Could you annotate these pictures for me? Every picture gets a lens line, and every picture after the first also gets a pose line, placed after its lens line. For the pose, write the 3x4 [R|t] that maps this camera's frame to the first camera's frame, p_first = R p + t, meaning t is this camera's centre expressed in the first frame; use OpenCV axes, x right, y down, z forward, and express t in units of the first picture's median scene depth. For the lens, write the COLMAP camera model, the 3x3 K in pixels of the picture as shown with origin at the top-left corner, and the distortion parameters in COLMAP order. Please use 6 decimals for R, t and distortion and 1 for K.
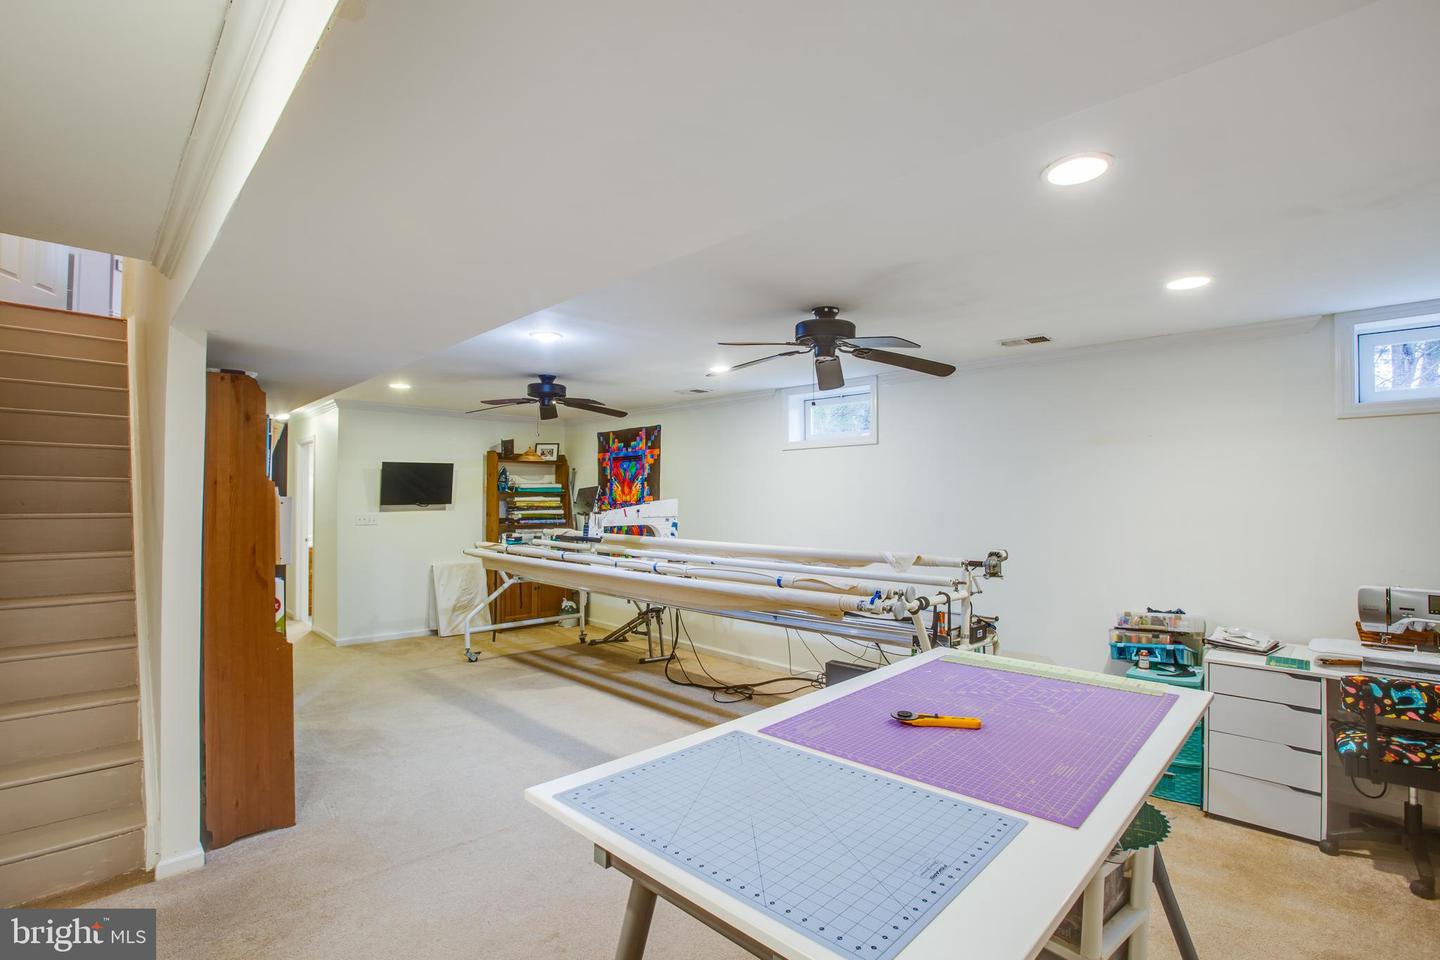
lens RADIAL K [[684.9, 0, 720.0], [0, 684.9, 480.0], [0, 0, 1]] dist [-0.078128, 0.000317]
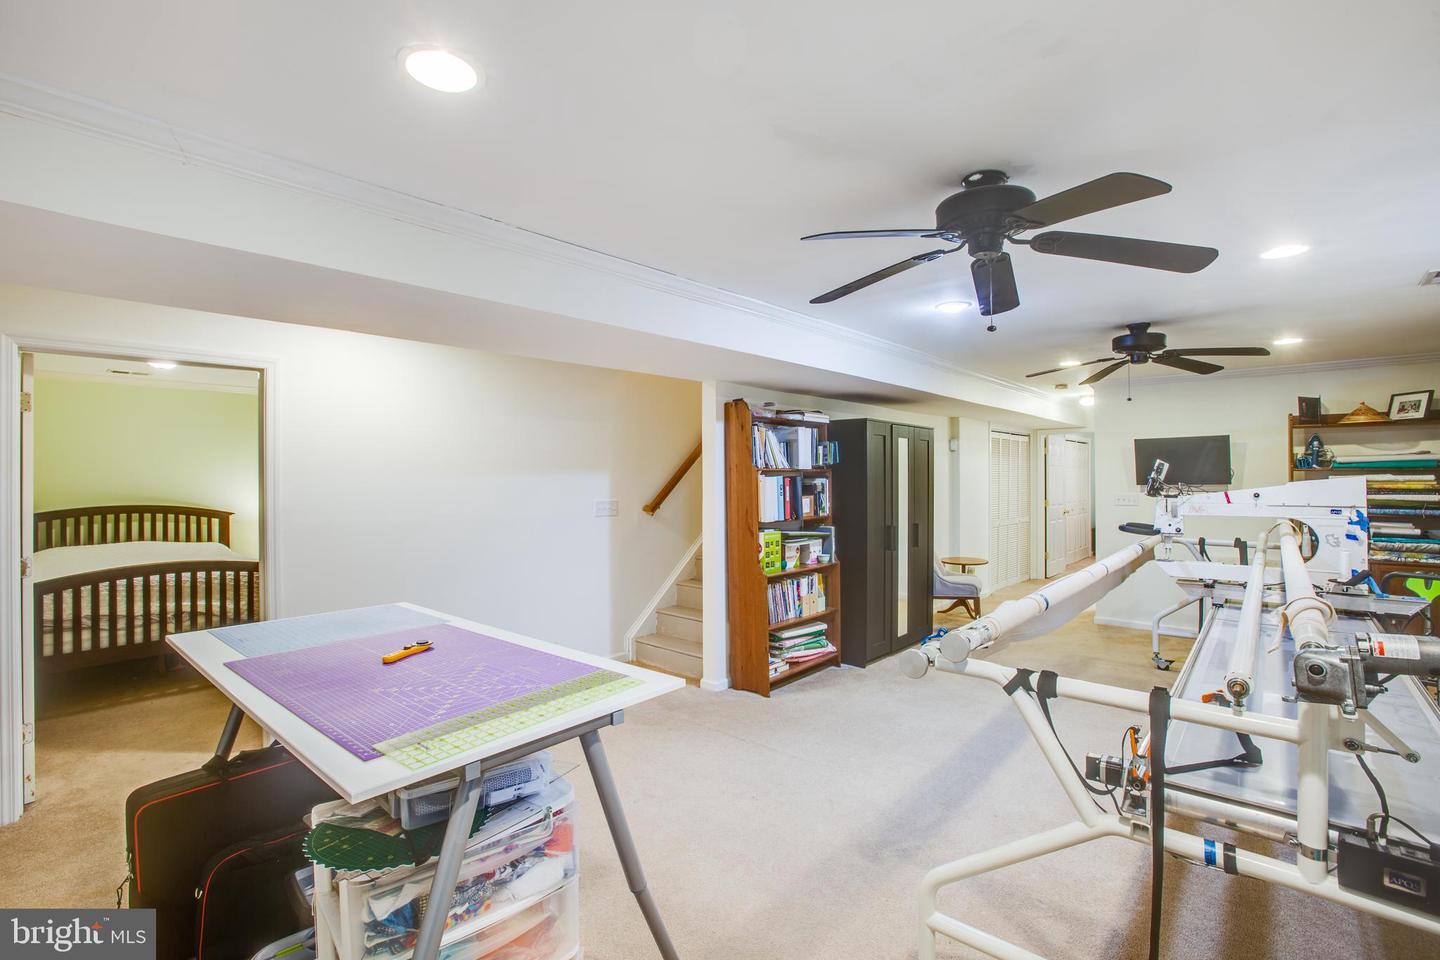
lens RADIAL K [[663.6, 0, 711.8], [0, 663.6, 479.6], [0, 0, 1]] dist [-0.051484, 0.017829]
pose [[0.050873, 0.005282, -0.998691, 0.727085], [0.029813, 0.999532, 0.006805, 0.011952], [0.998260, -0.030120, 0.050692, 0.683976]]
